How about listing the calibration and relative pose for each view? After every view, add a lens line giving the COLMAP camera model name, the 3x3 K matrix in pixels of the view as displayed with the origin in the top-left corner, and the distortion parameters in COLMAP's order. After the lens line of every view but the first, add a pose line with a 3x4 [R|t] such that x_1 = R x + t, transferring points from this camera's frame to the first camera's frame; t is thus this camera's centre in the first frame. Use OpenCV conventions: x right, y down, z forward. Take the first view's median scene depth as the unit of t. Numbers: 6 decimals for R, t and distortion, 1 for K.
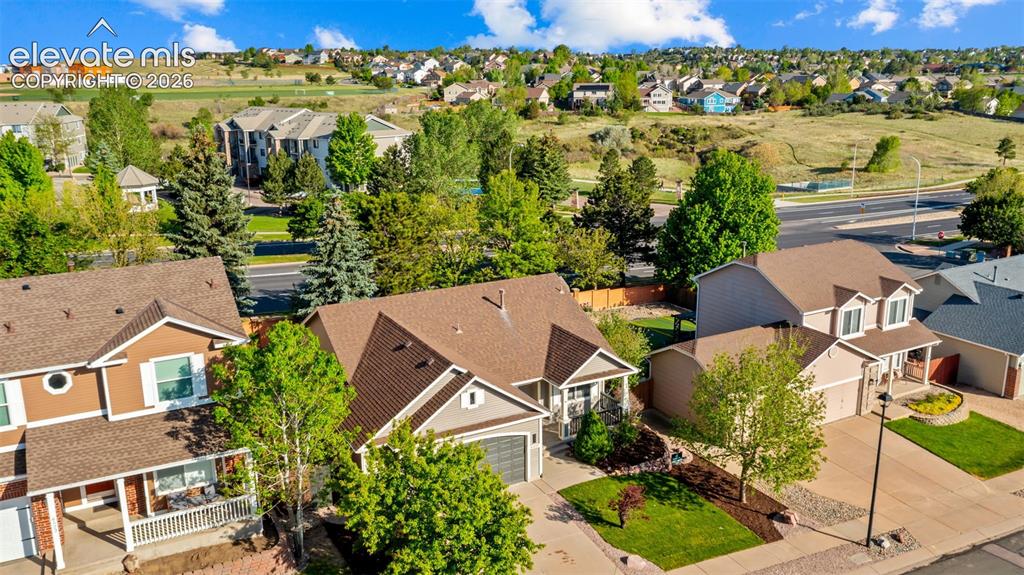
lens RADIAL K [[811.4, 0, 512.0], [0, 811.4, 287.5], [0, 0, 1]] dist [-0.005027, -0.000806]
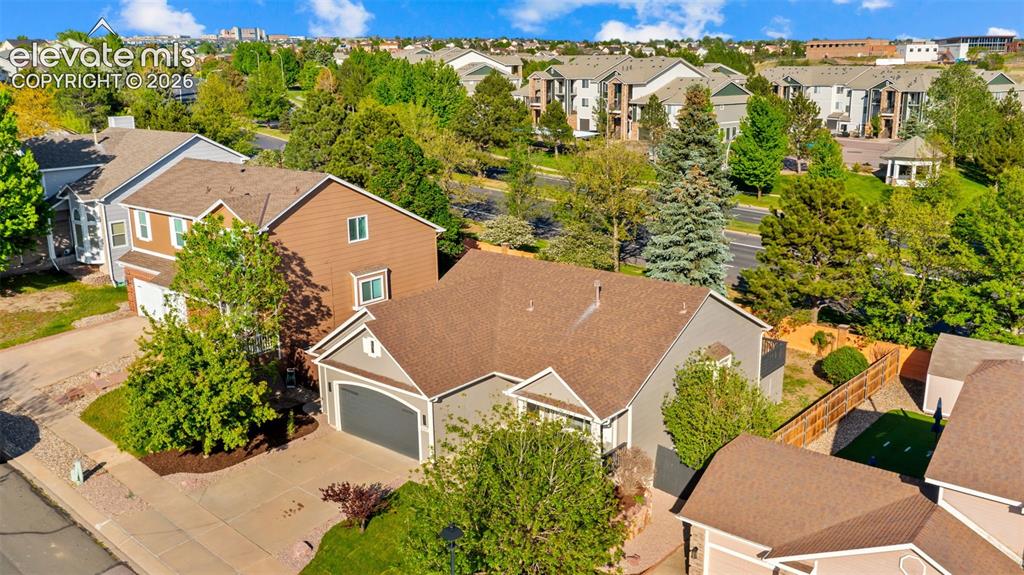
lens RADIAL K [[872.4, 0, 512.0], [0, 872.4, 287.5], [0, 0, 1]] dist [-0.005490, -0.002953]
pose [[0.366805, 0.240988, -0.898543, 0.478885], [-0.226695, 0.959904, 0.164903, -0.074846], [0.902255, 0.143208, 0.406729, 0.349264]]
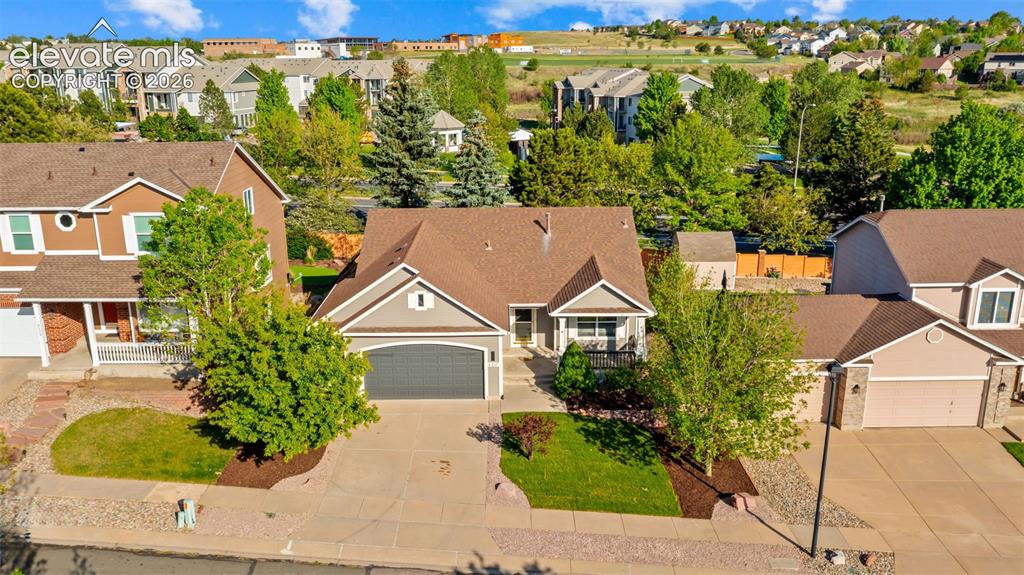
lens RADIAL K [[811.4, 0, 512.0], [0, 811.4, 287.5], [0, 0, 1]] dist [-0.005027, -0.000806]
pose [[0.883987, 0.134993, -0.447598, 0.245193], [-0.122109, 0.990840, 0.057672, 0.024615], [0.451283, 0.003675, 0.892373, 0.078530]]
